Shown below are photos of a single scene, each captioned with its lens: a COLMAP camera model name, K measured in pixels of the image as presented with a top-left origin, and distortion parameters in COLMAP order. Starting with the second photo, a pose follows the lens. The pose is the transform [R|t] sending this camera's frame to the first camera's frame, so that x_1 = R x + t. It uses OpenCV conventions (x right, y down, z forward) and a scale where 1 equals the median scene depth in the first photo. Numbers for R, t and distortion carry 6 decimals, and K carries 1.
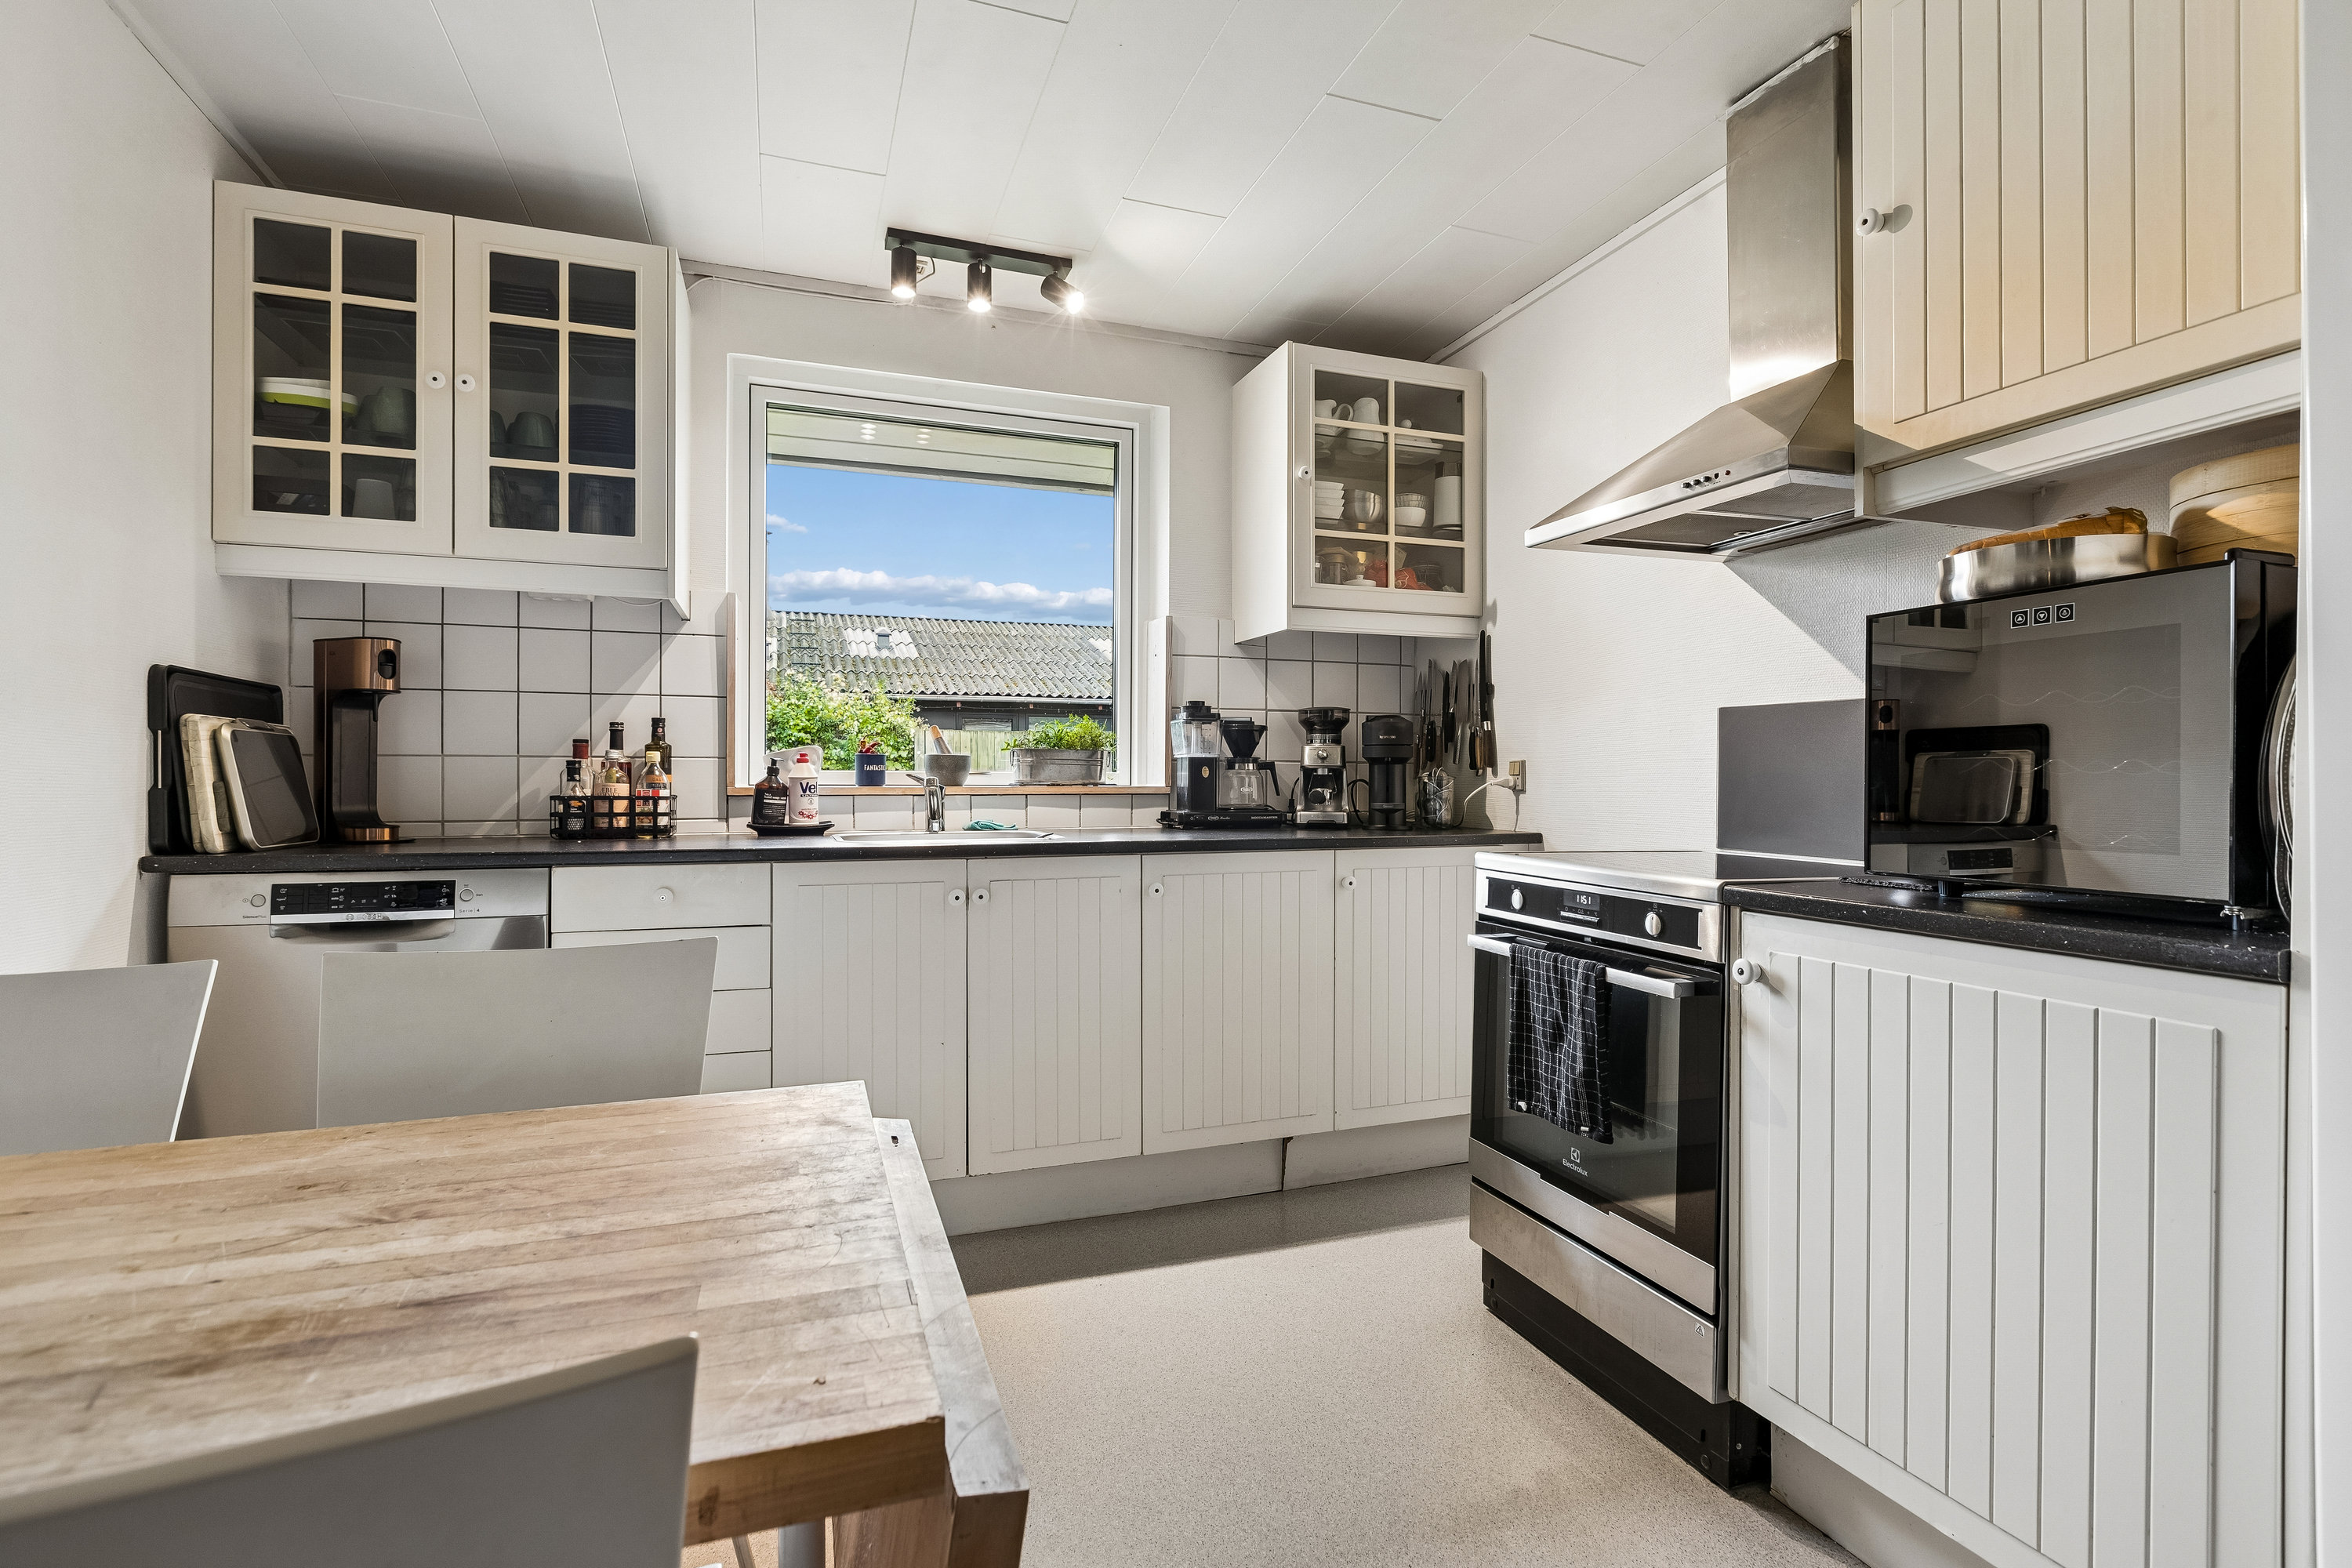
lens RADIAL K [[1091.9, 0, 1180.6], [0, 1091.9, 780.8], [0, 0, 1]] dist [-0.001785, -0.000394]
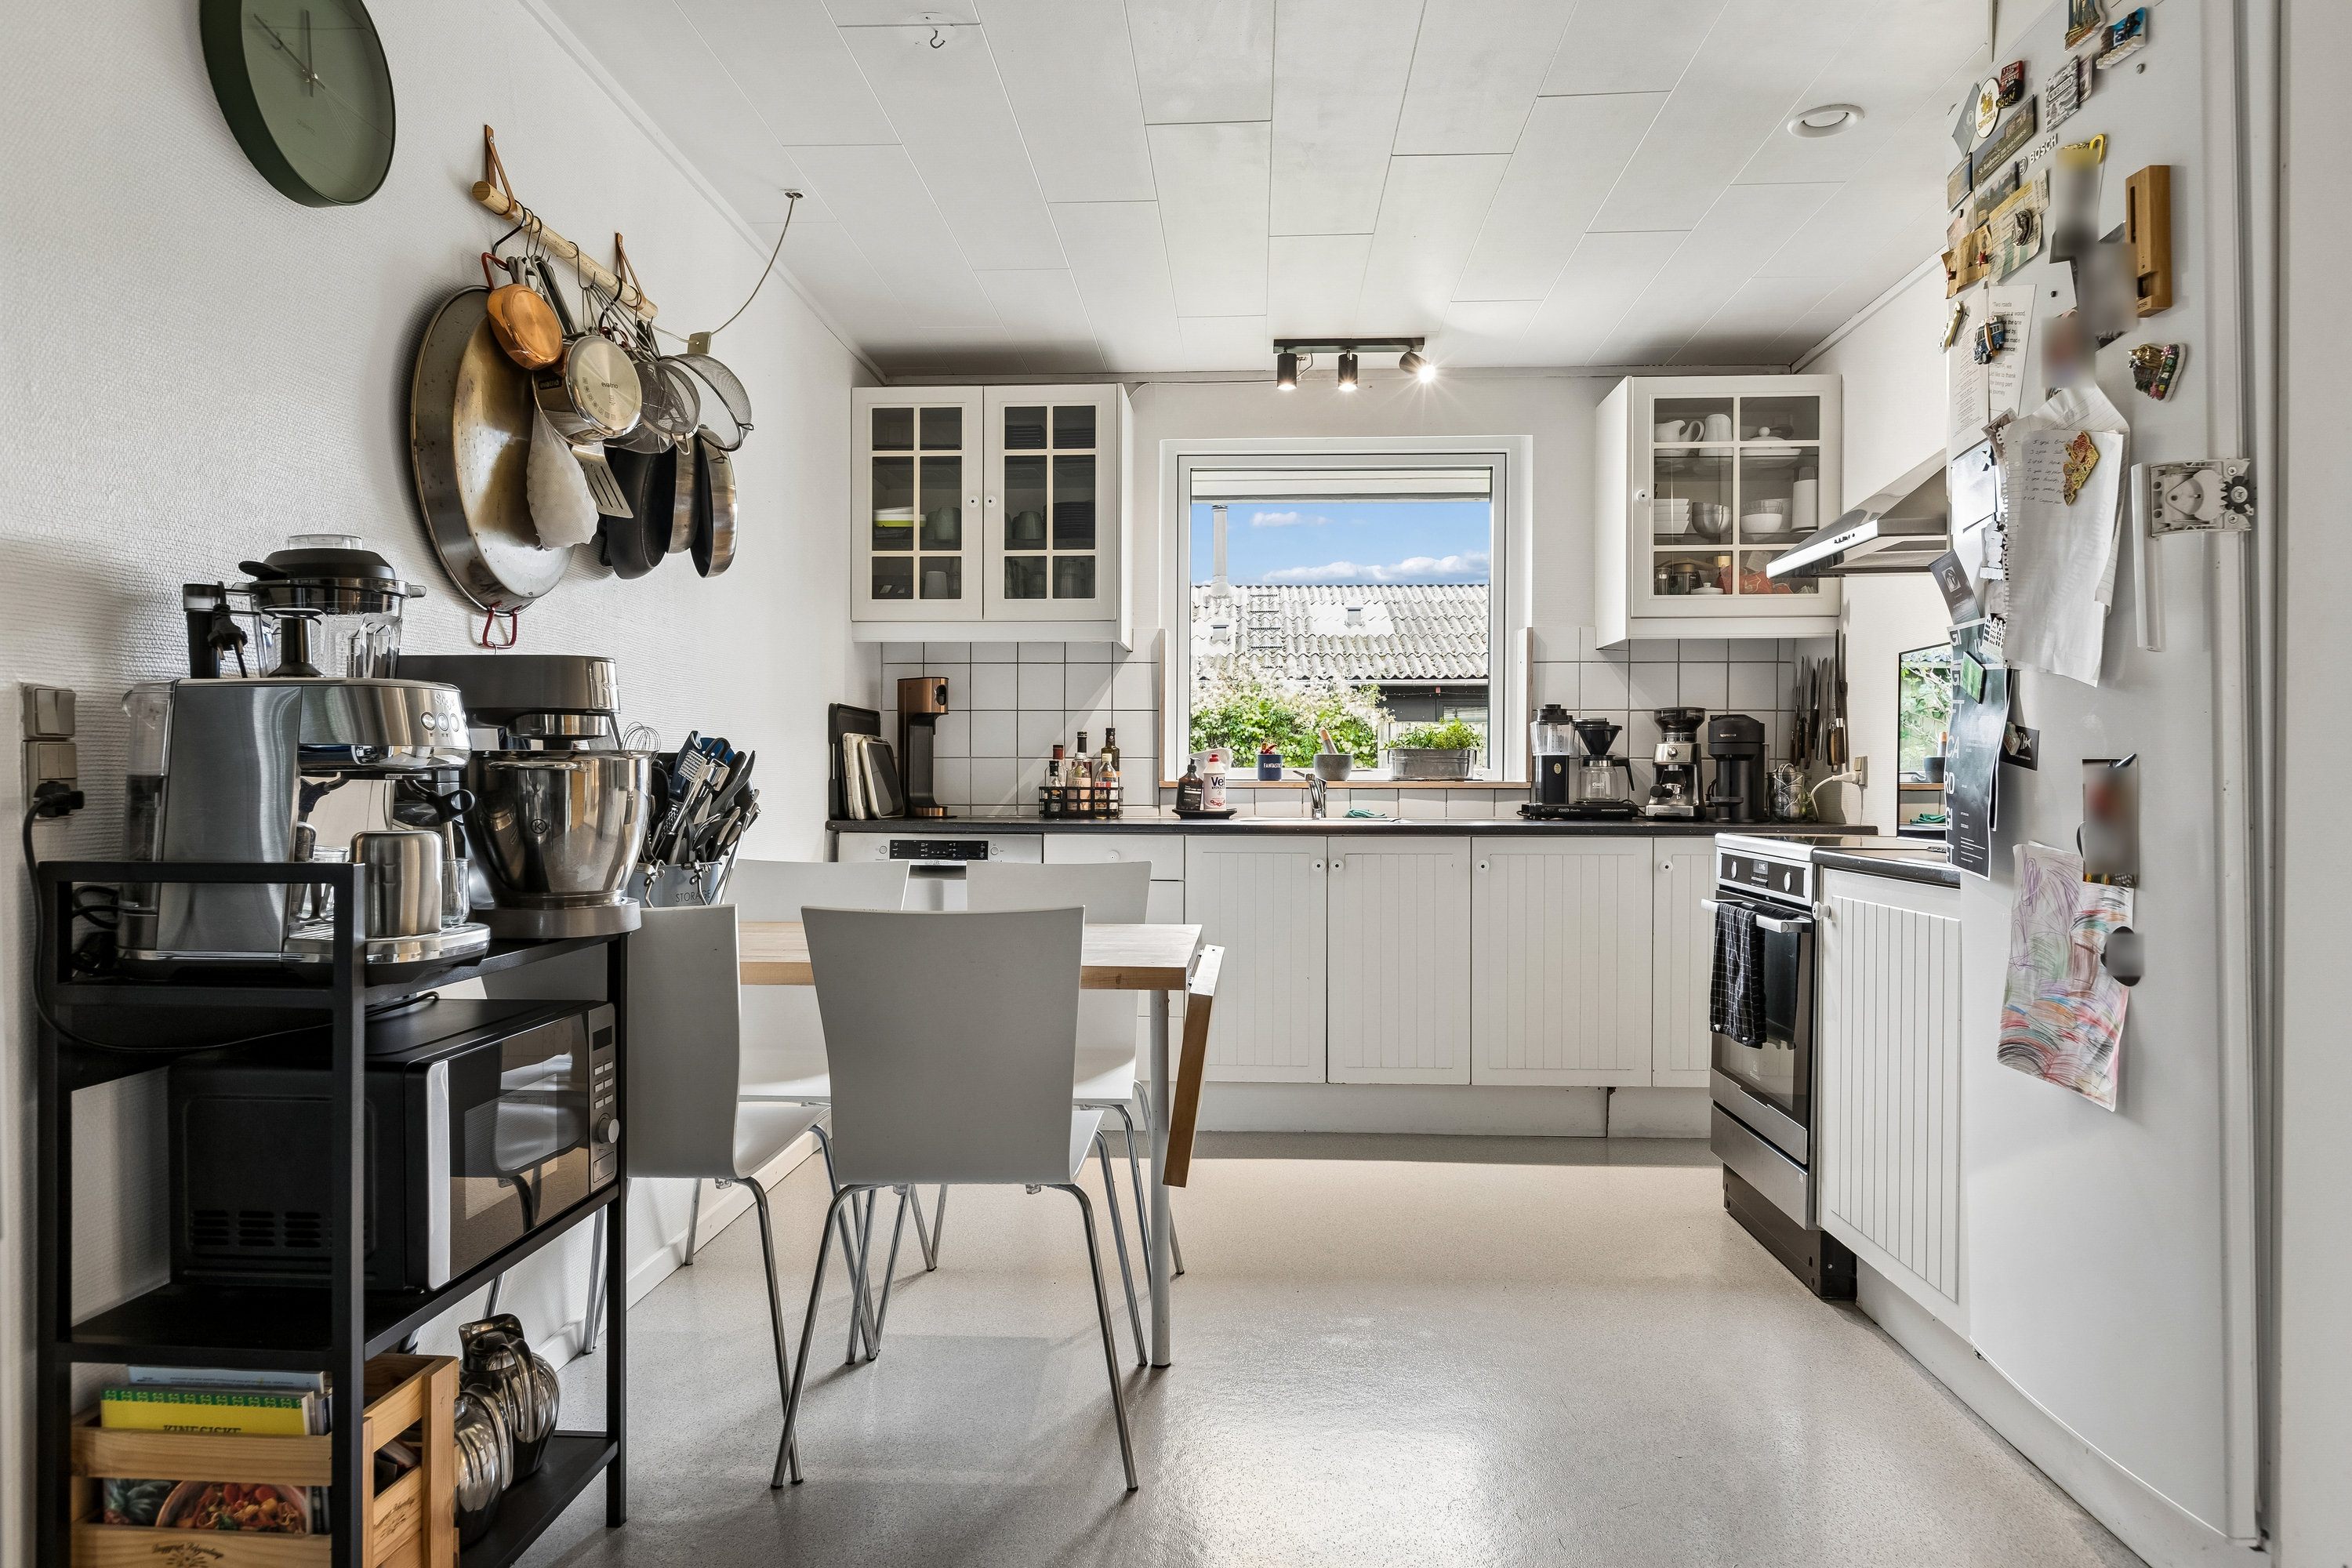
lens RADIAL K [[1455.7, 0, 1175.6], [0, 1455.7, 788.5], [0, 0, 1]] dist [0.001867, 0.000325]
pose [[0.919578, 0.003178, -0.392895, 0.295799], [-0.001794, 0.999991, 0.003889, 0.008558], [0.392903, -0.002871, 0.919575, -0.608567]]
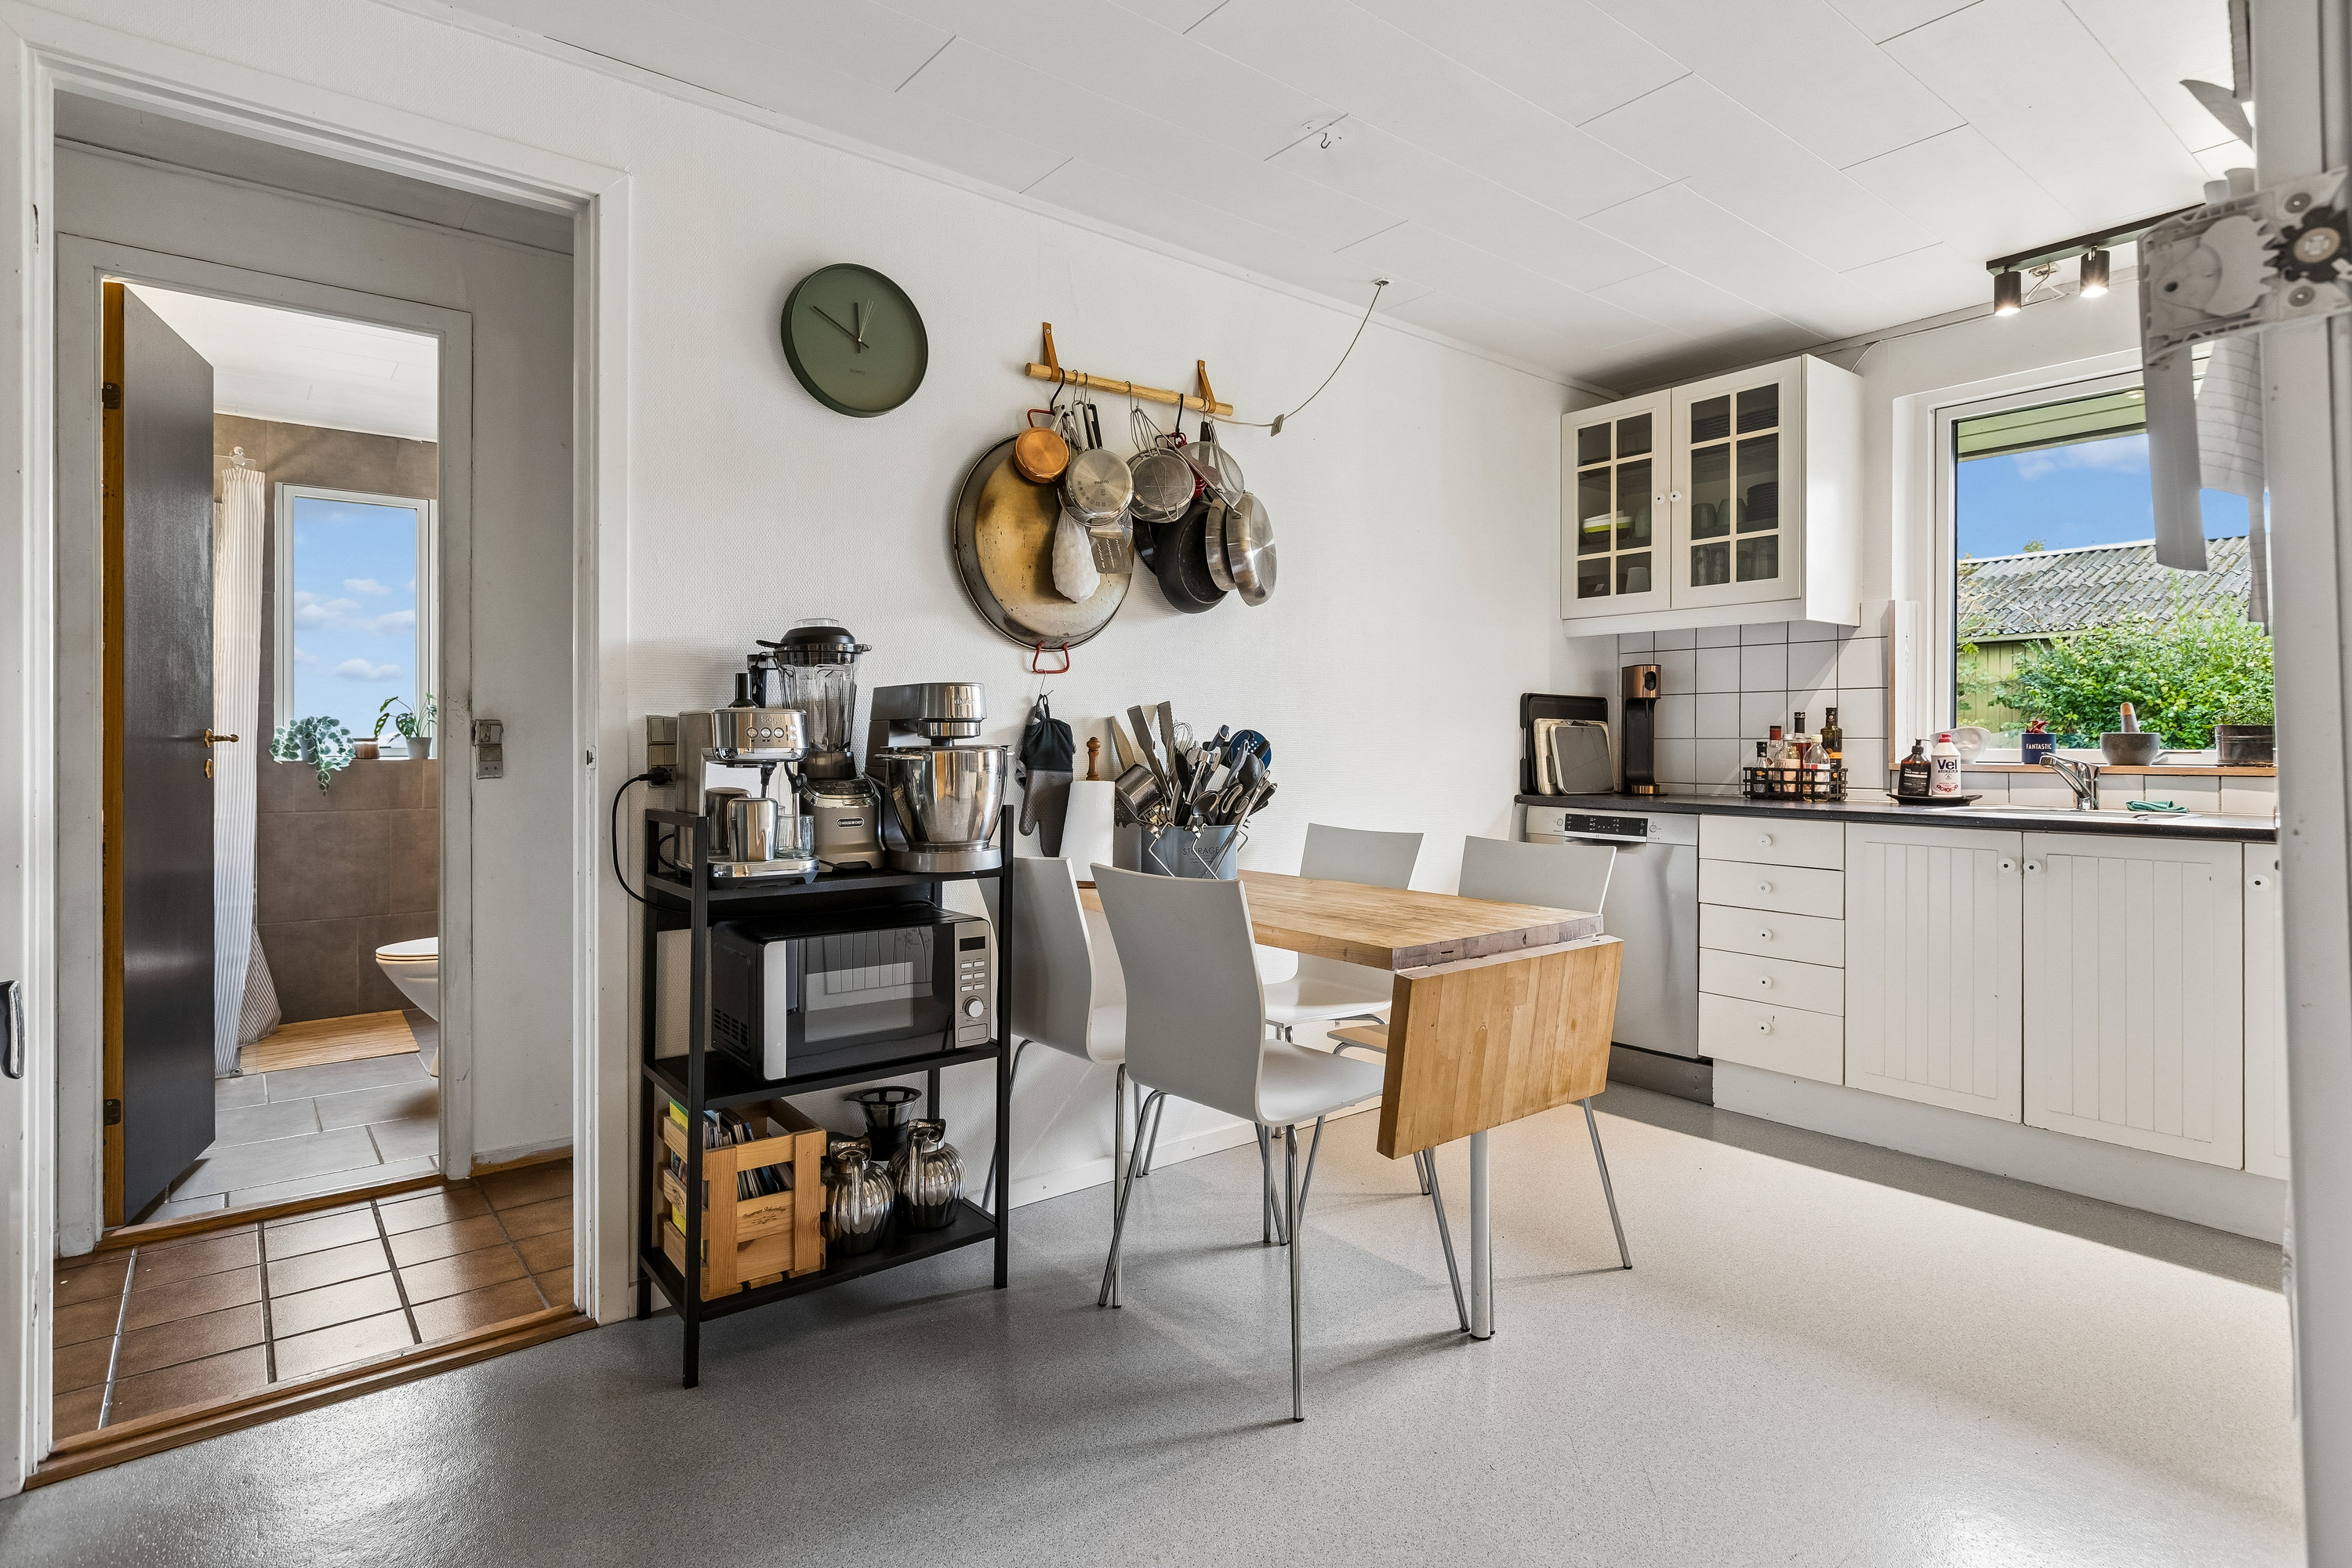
lens RADIAL K [[1196.2, 0, 1181.9], [0, 1196.2, 748.2], [0, 0, 1]] dist [-0.001967, -0.000438]
pose [[0.314001, 0.002993, -0.949418, 0.636761], [-0.005641, 0.999983, 0.001287, -0.008480], [0.949406, 0.004952, 0.314013, -0.160716]]
